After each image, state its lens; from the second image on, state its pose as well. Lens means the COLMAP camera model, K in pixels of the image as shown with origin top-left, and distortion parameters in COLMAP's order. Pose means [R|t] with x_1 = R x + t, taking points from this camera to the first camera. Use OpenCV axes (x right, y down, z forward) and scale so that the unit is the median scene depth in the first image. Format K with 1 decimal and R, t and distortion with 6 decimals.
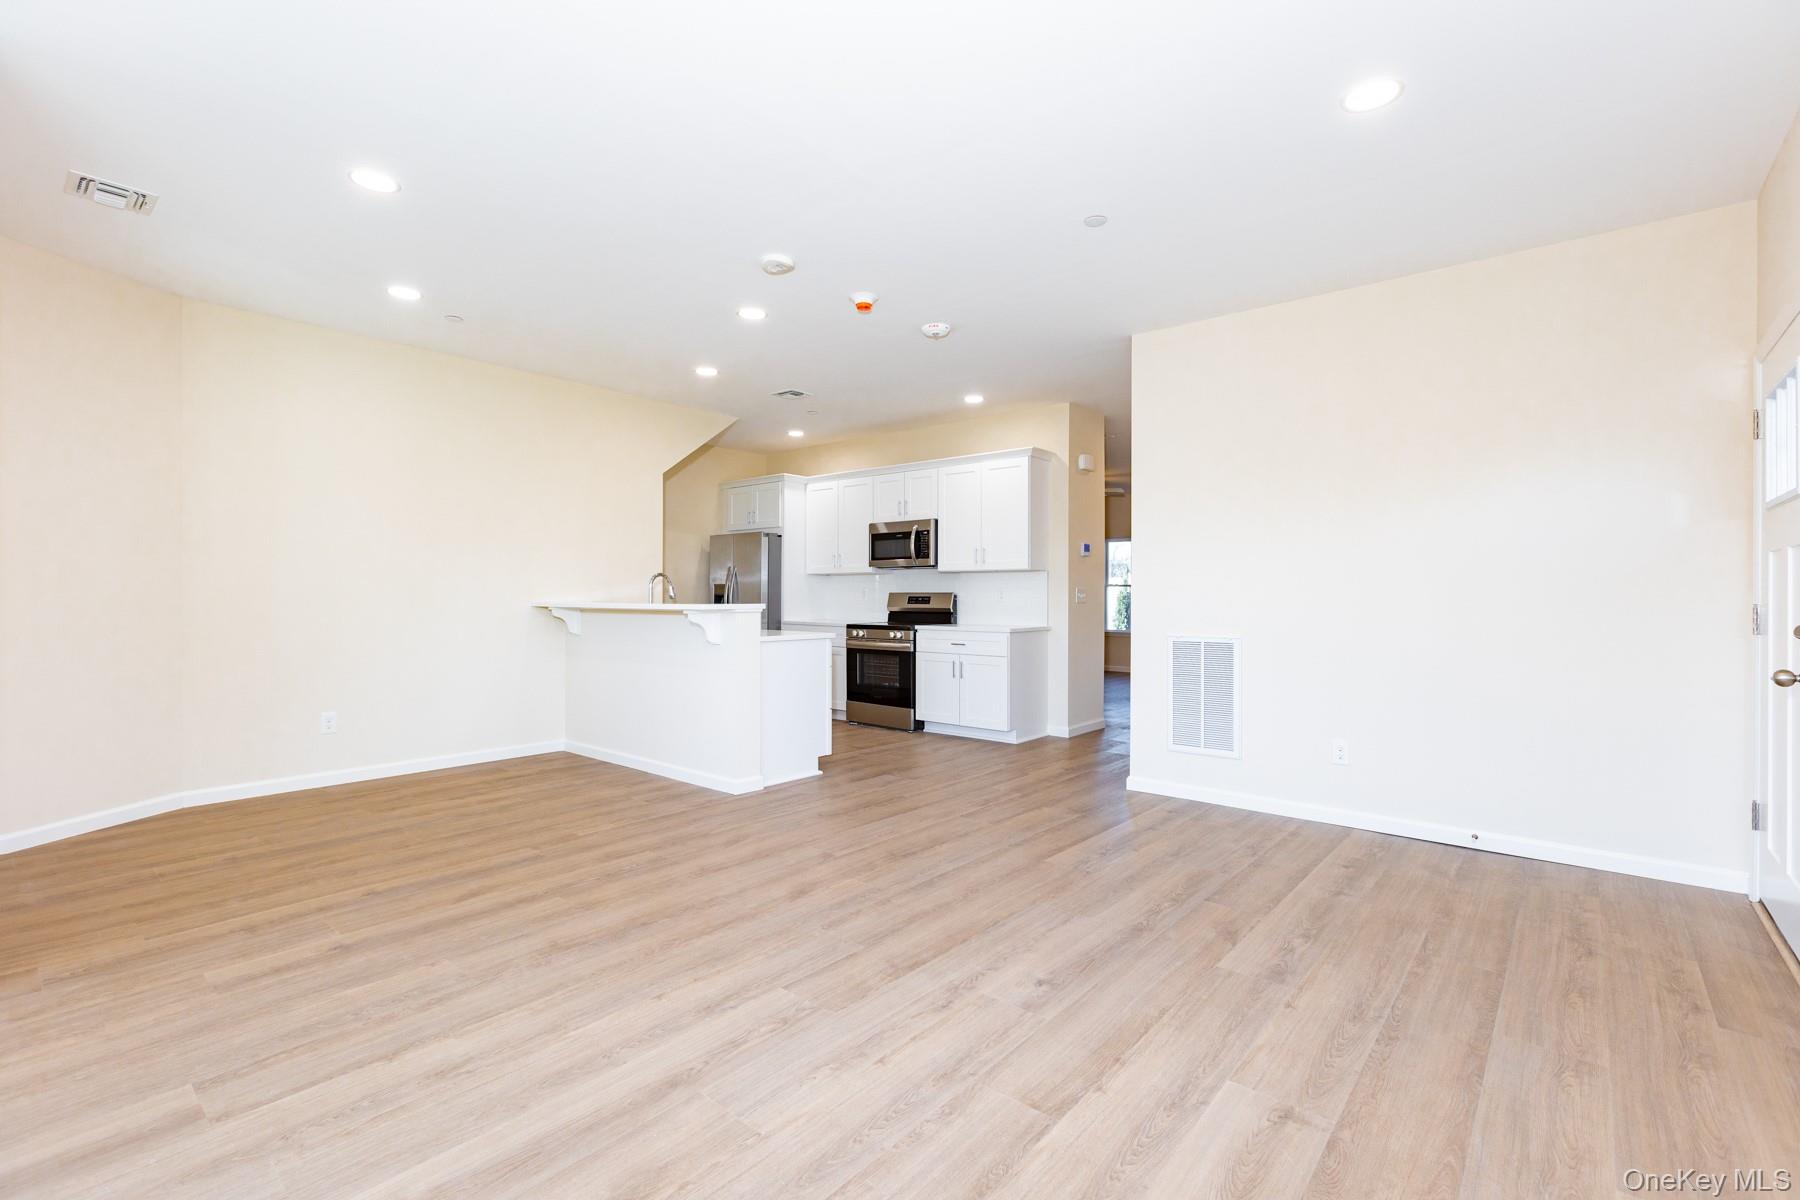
lens RADIAL K [[799.0, 0, 886.4], [0, 799.0, 599.4], [0, 0, 1]] dist [0.001877, -0.000228]
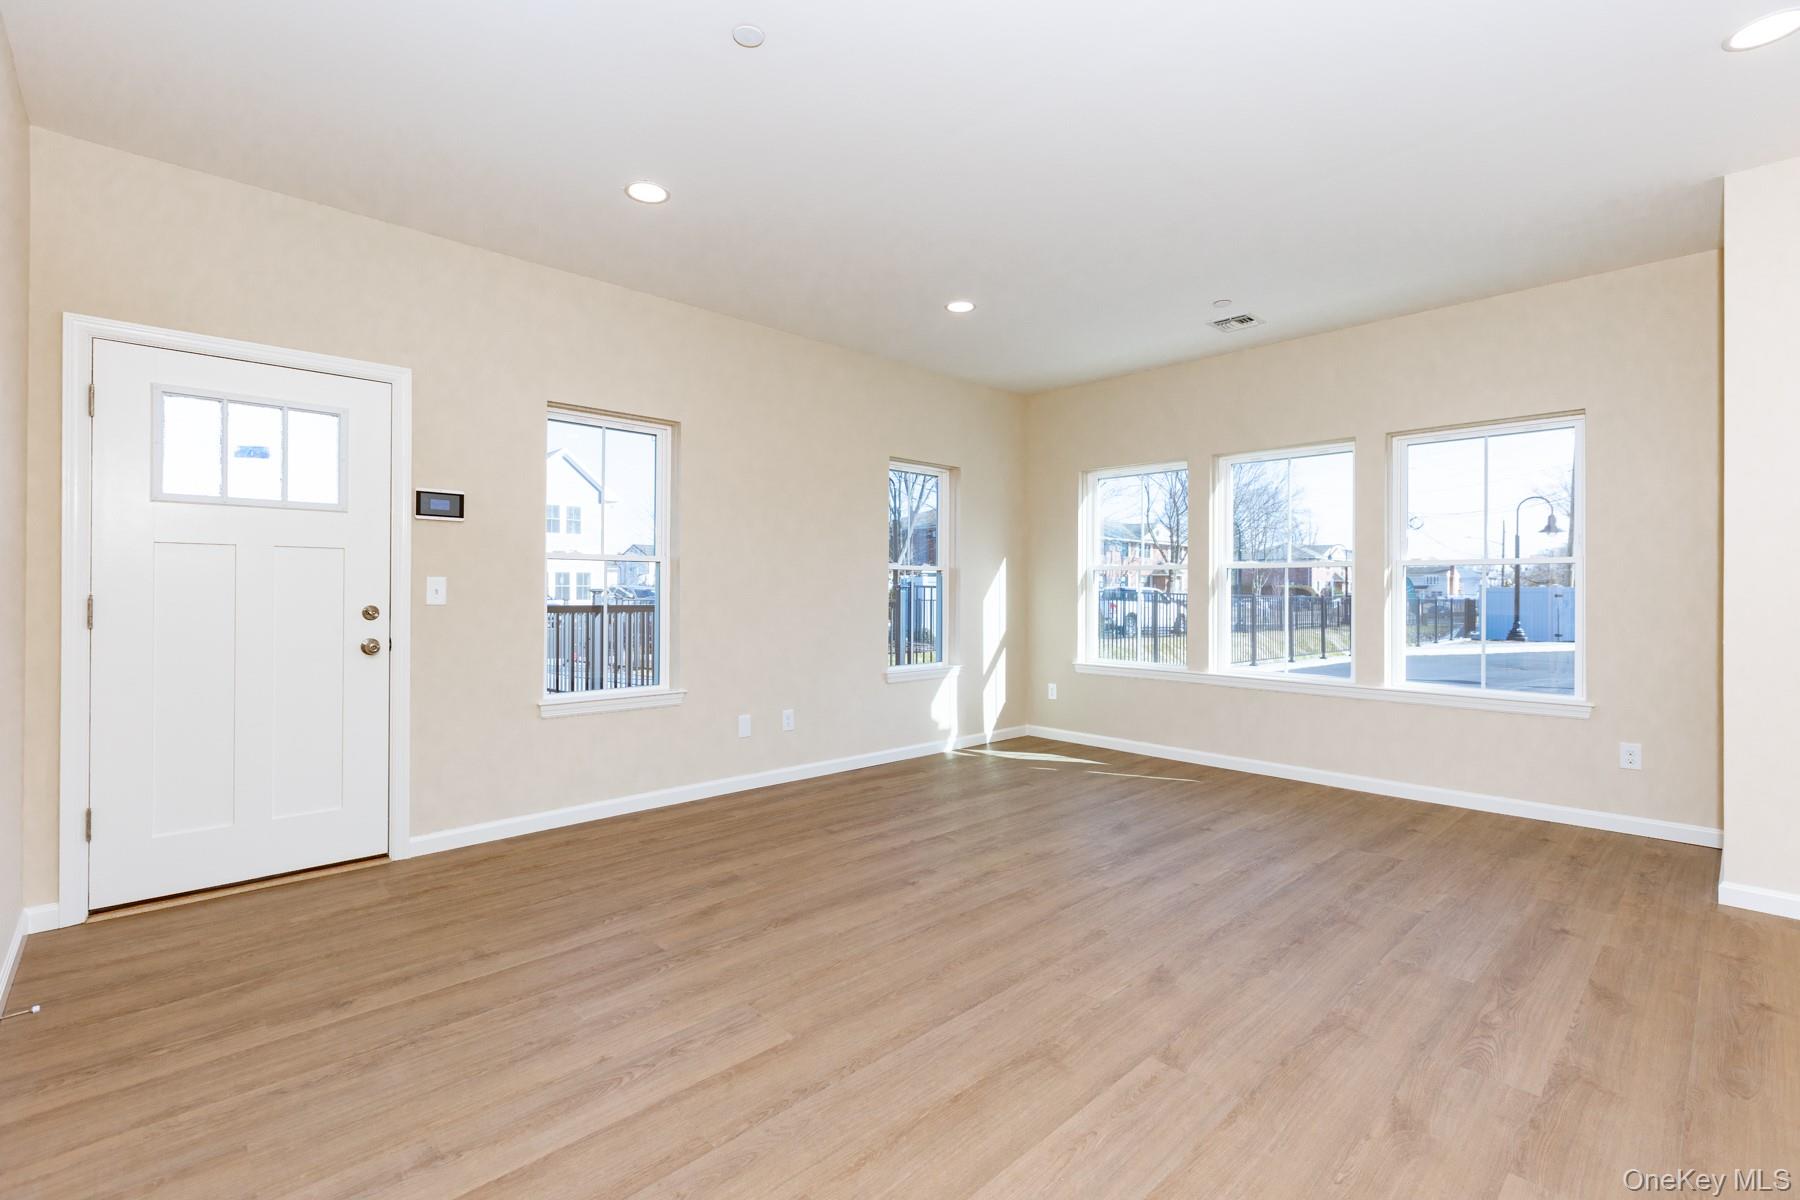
lens RADIAL K [[799.0, 0, 903.2], [0, 799.0, 593.1], [0, 0, 1]] dist [0.001877, -0.000228]
pose [[-0.996280, -0.008924, 0.085713, 0.084884], [-0.008318, 0.999938, 0.007422, -0.008729], [-0.085774, 0.006682, -0.996292, 1.963608]]
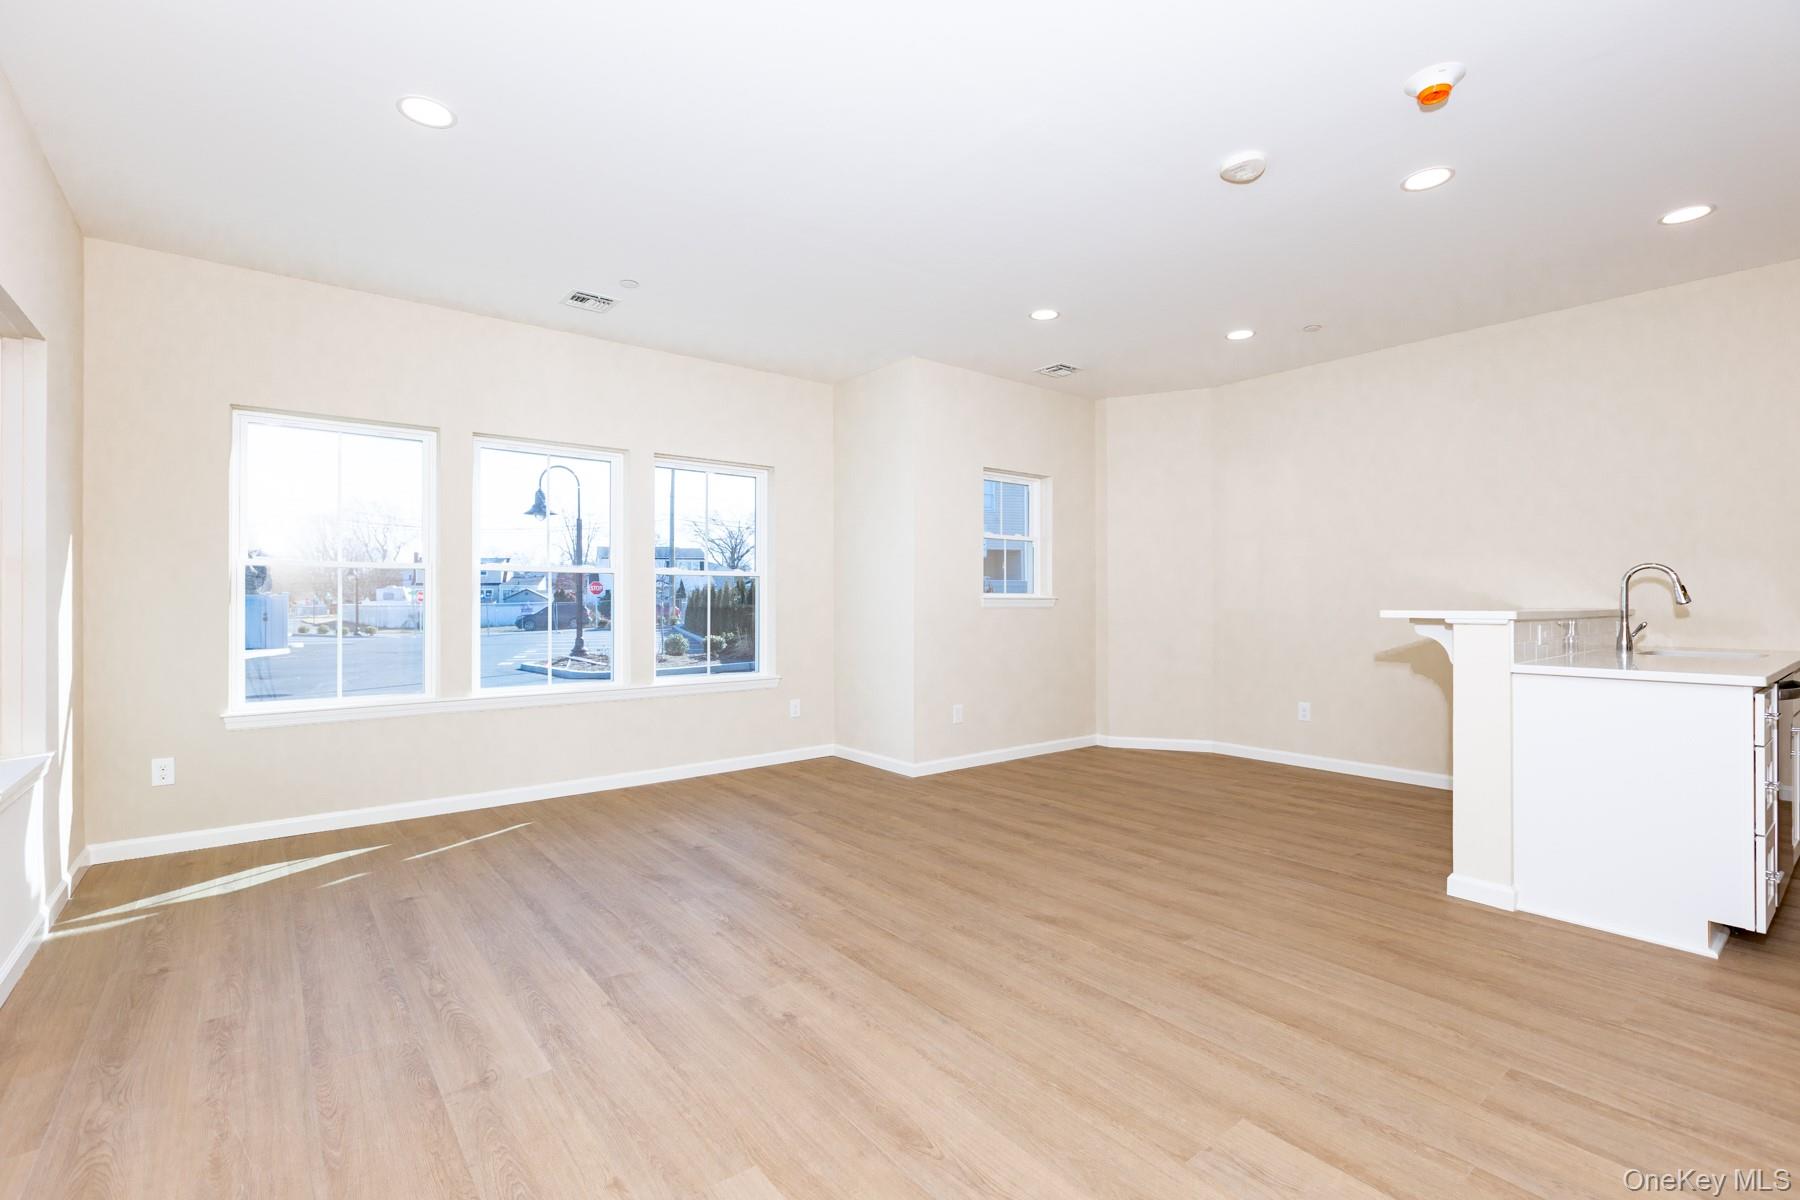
lens RADIAL K [[799.0, 0, 889.5], [0, 799.0, 602.0], [0, 0, 1]] dist [0.001877, -0.000228]
pose [[-0.183810, -0.001339, -0.982961, 0.910867], [-0.004324, 0.999990, -0.000554, 0.003446], [0.982952, 0.004148, -0.183814, 1.084073]]
